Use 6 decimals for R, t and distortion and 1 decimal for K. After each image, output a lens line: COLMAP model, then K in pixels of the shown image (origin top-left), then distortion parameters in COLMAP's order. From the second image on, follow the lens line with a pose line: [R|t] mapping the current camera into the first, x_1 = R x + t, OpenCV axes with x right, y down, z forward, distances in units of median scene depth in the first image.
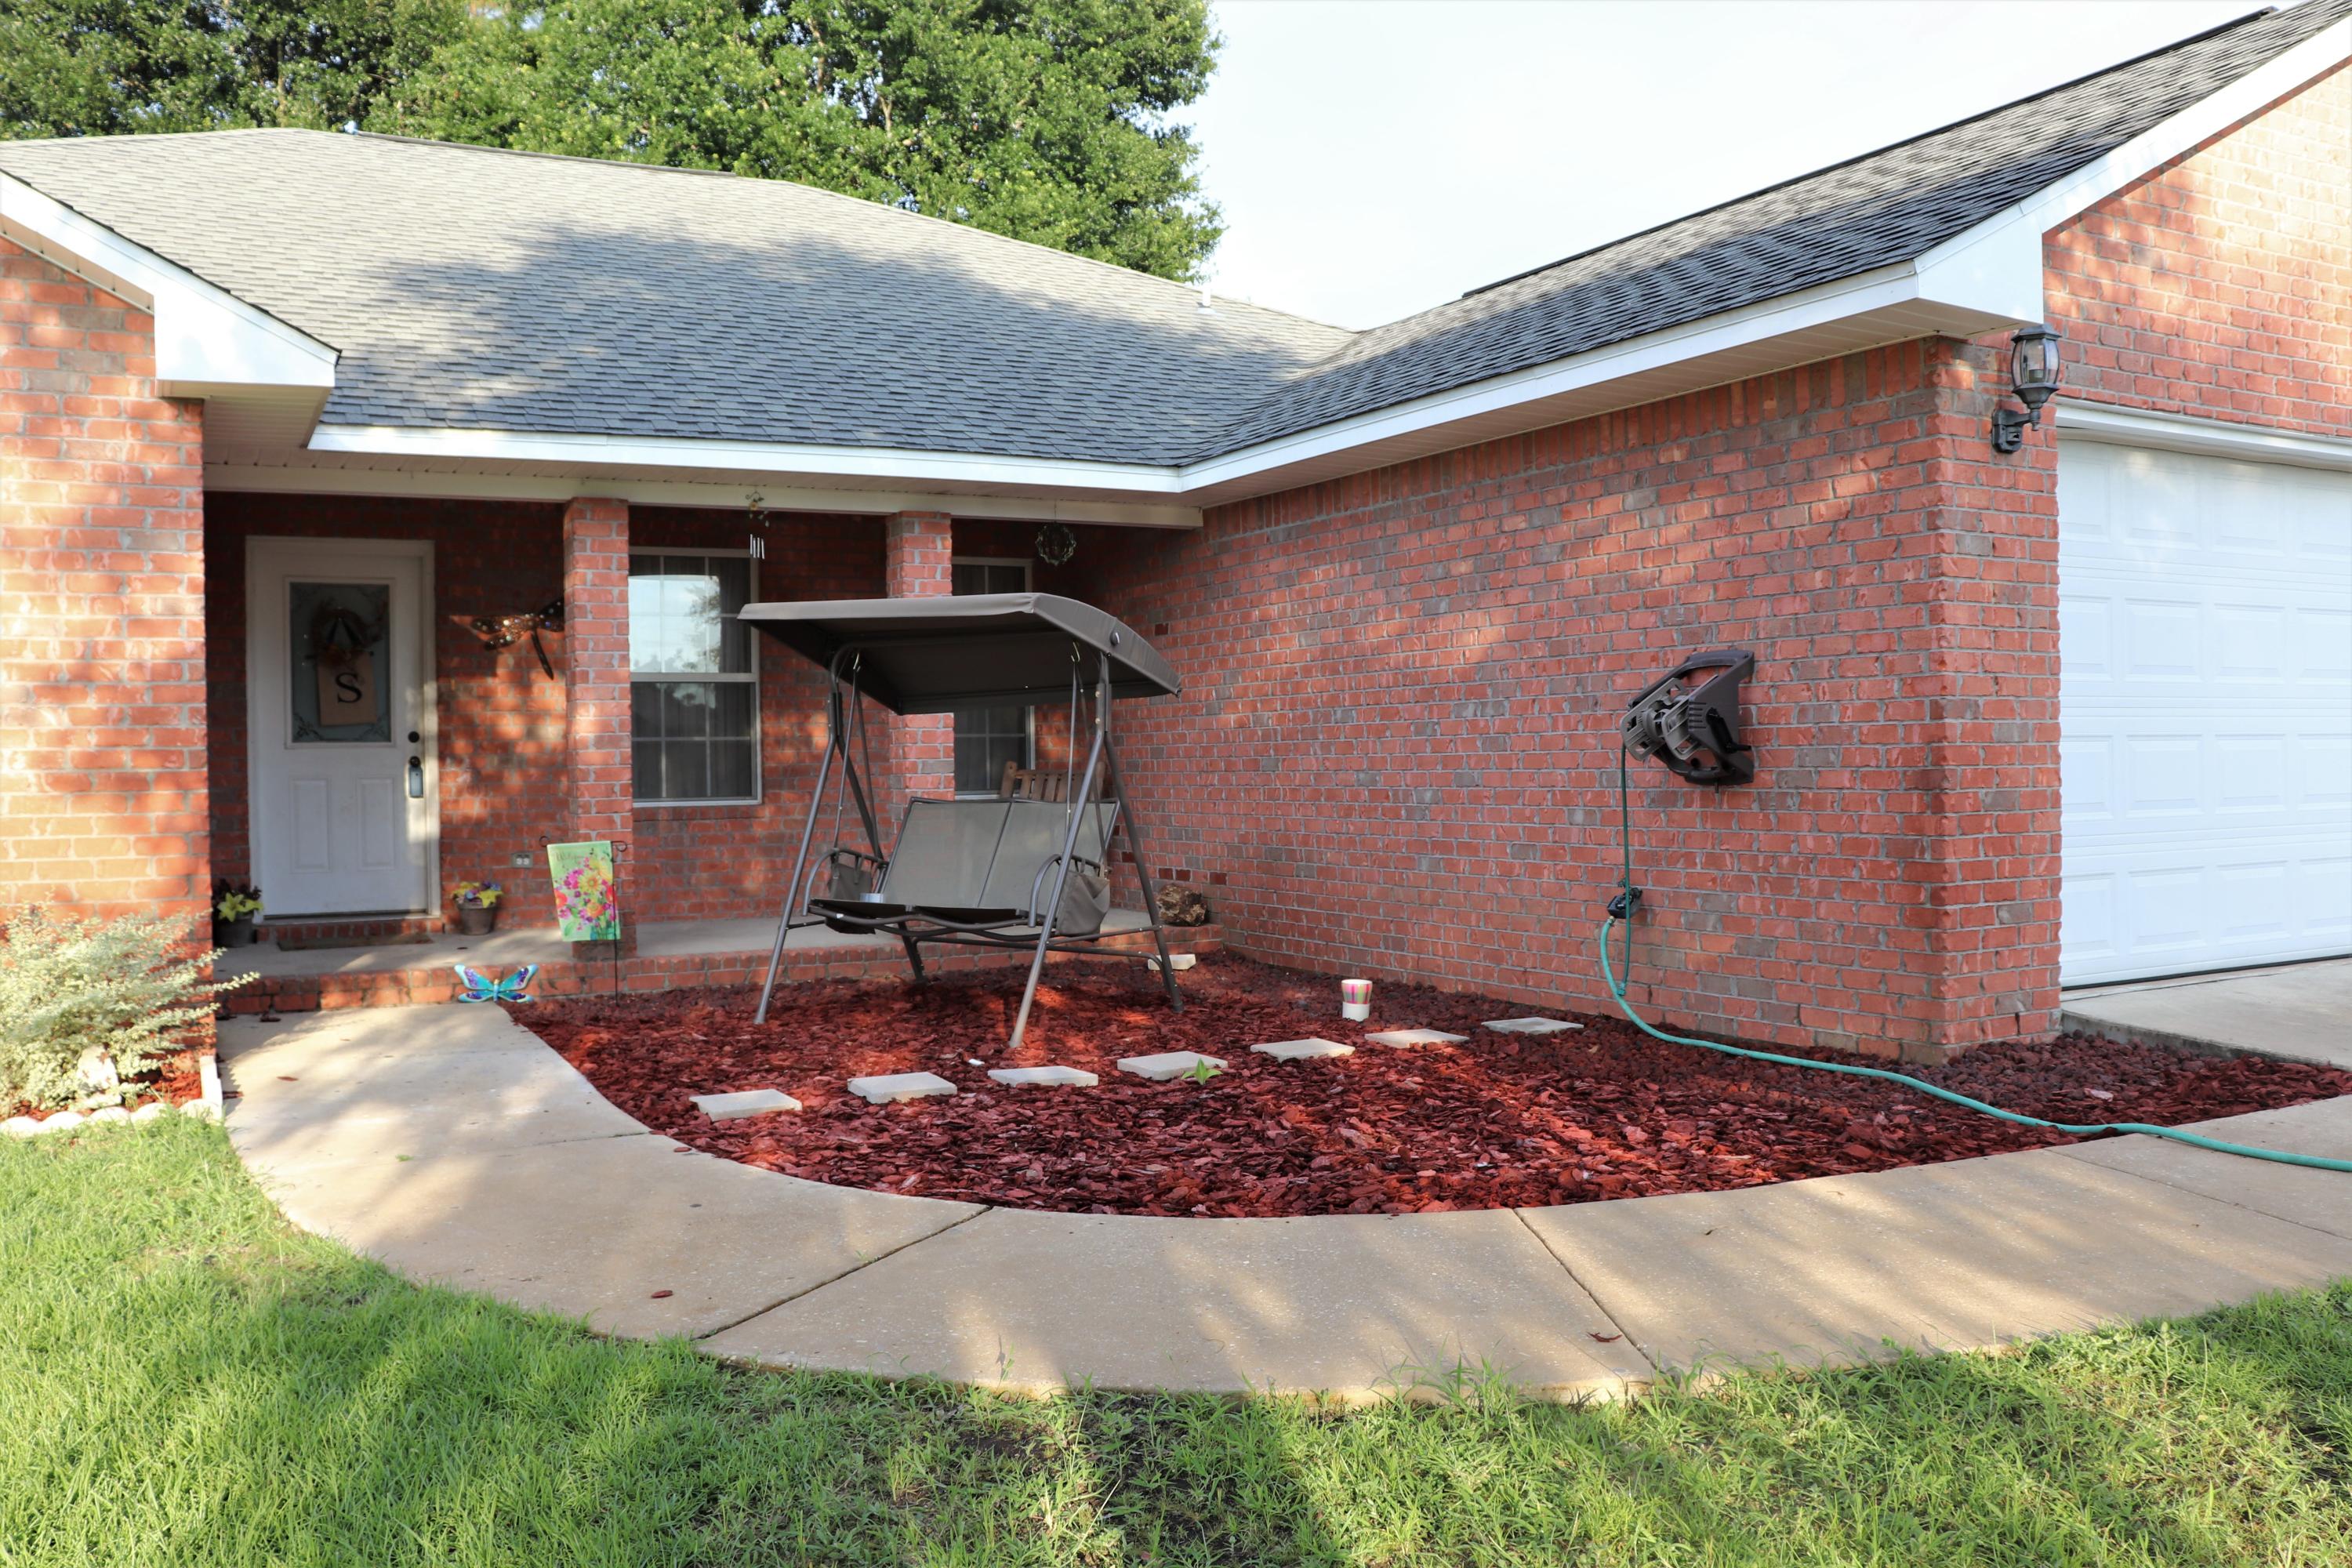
lens RADIAL K [[1895.6, 0, 1180.1], [0, 1895.6, 905.1], [0, 0, 1]] dist [-0.192264, 0.121310]
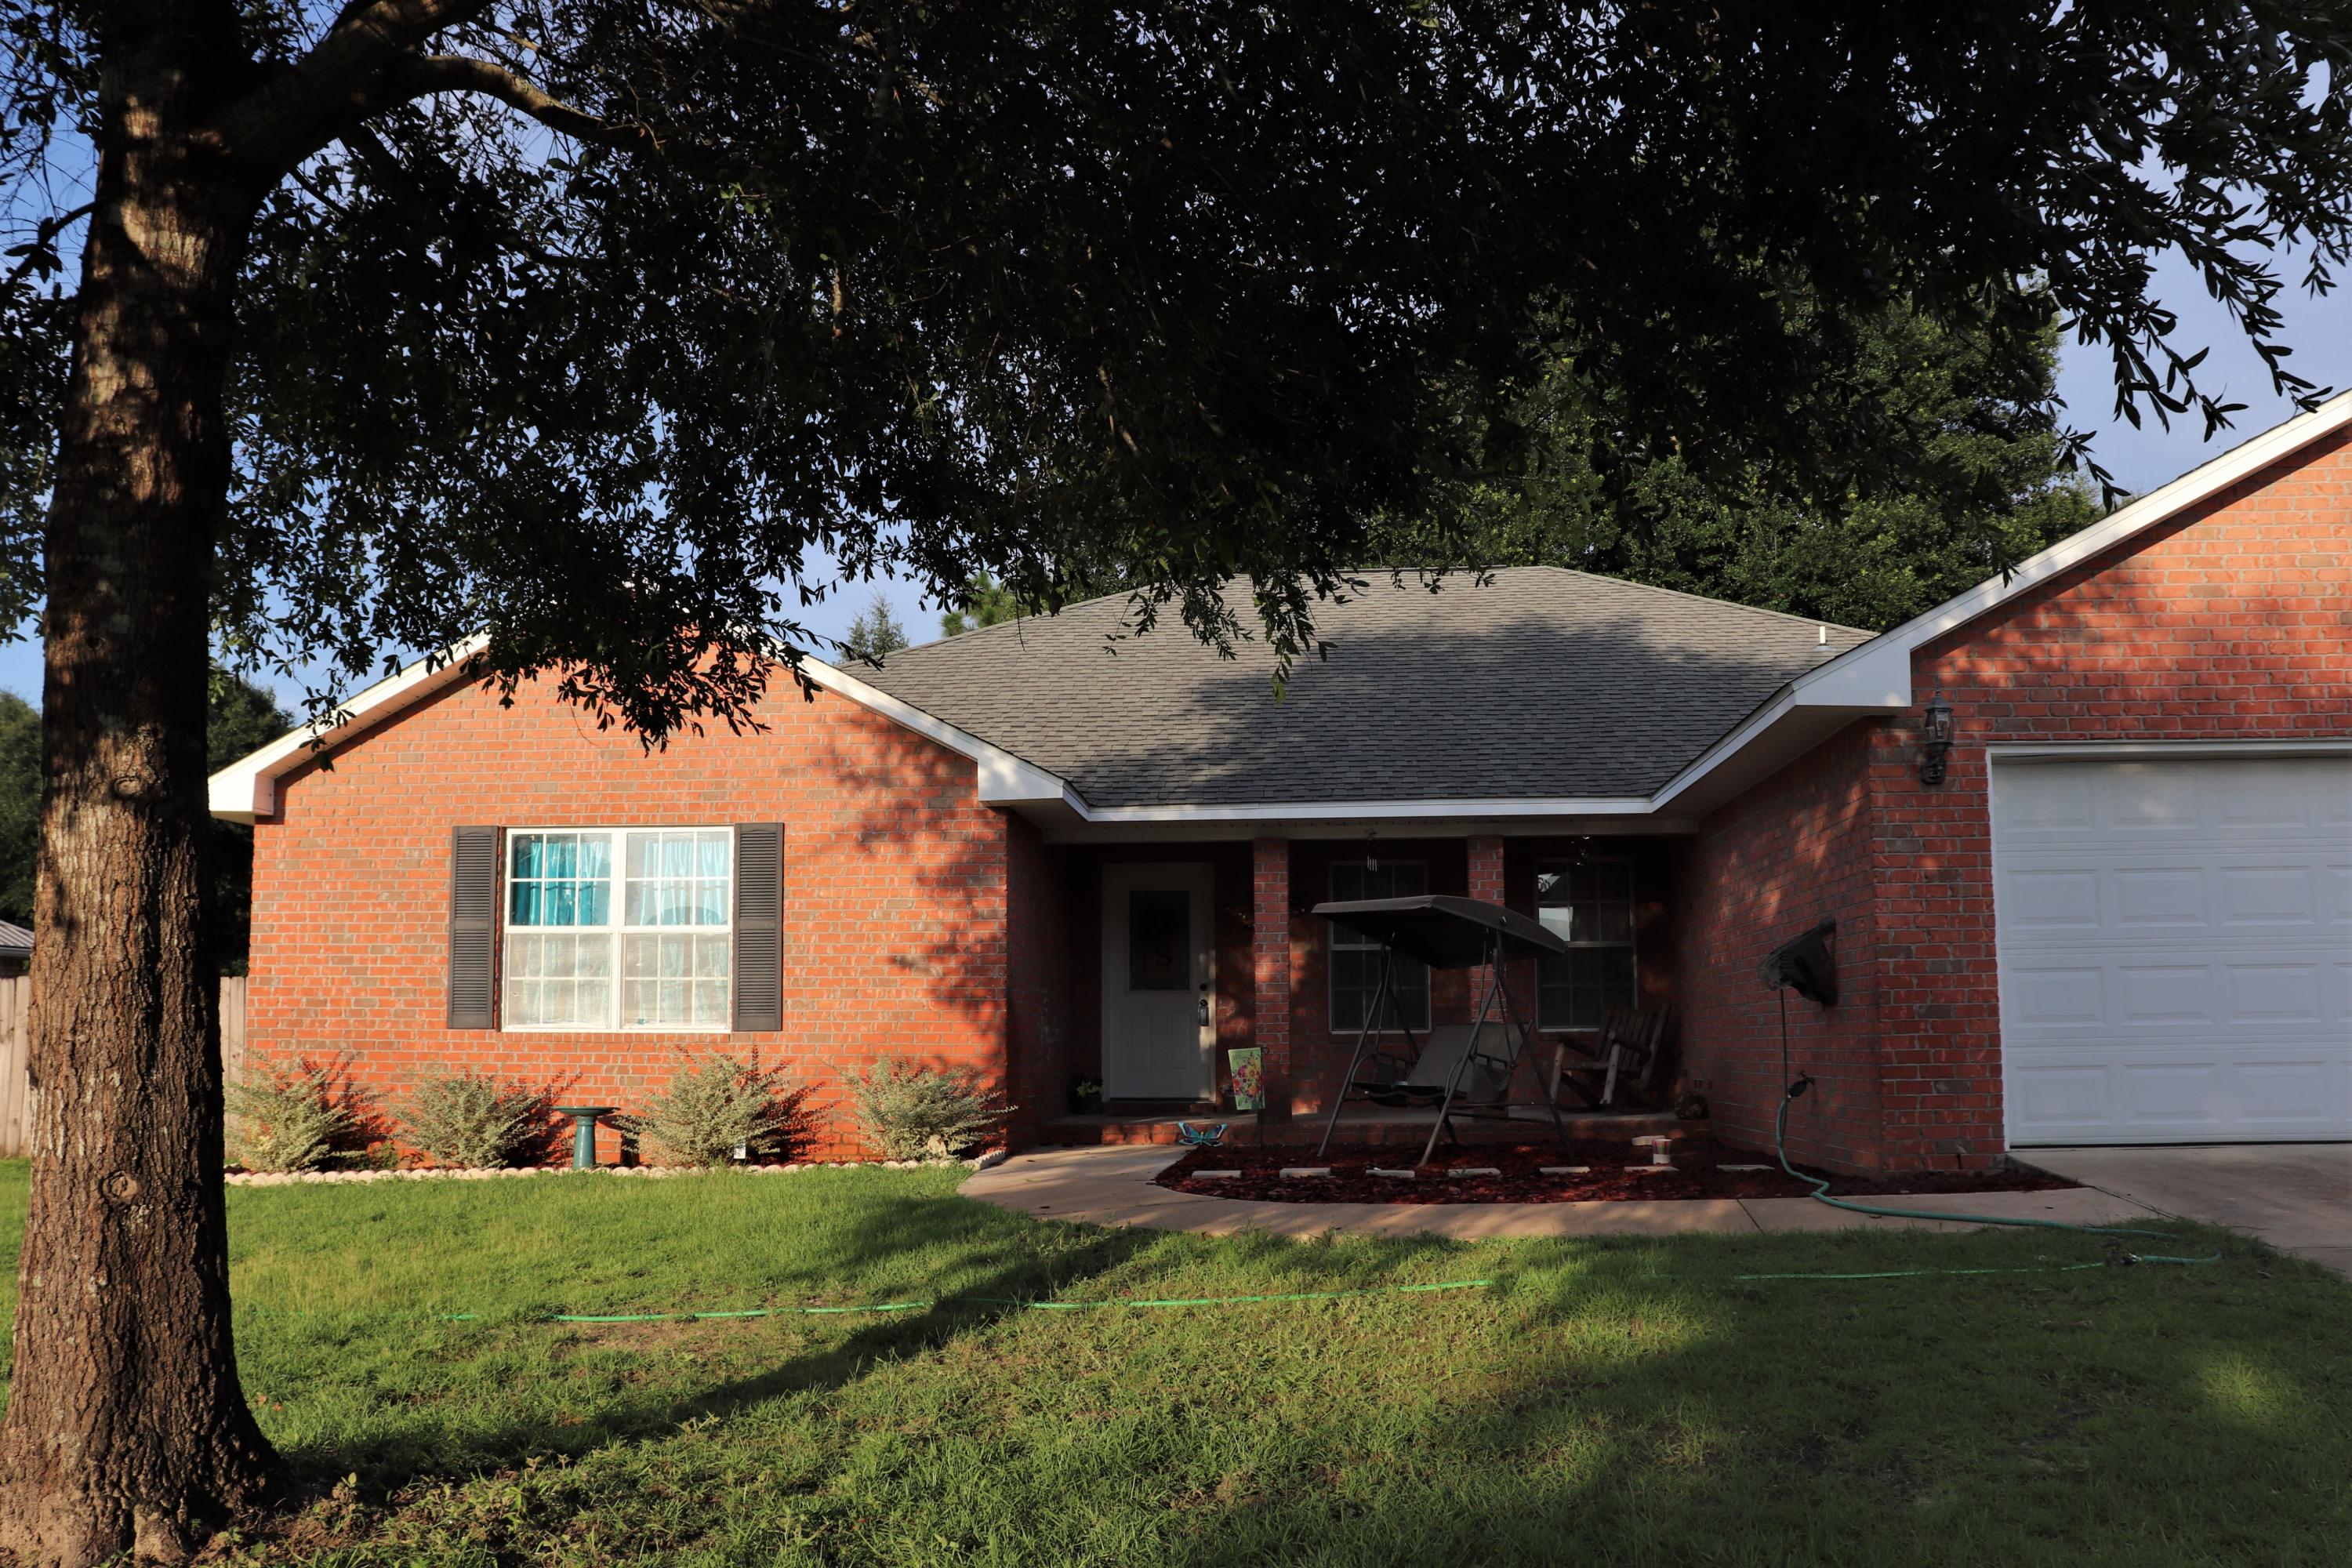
lens RADIAL K [[1968.0, 0, 1176.8], [0, 1968.0, 812.8], [0, 0, 1]] dist [-0.179935, 0.162203]
pose [[0.839382, -0.049545, -0.541279, 0.750612], [-0.054007, 0.983307, -0.173756, 0.087181], [0.540852, 0.175080, 0.822694, -0.643581]]
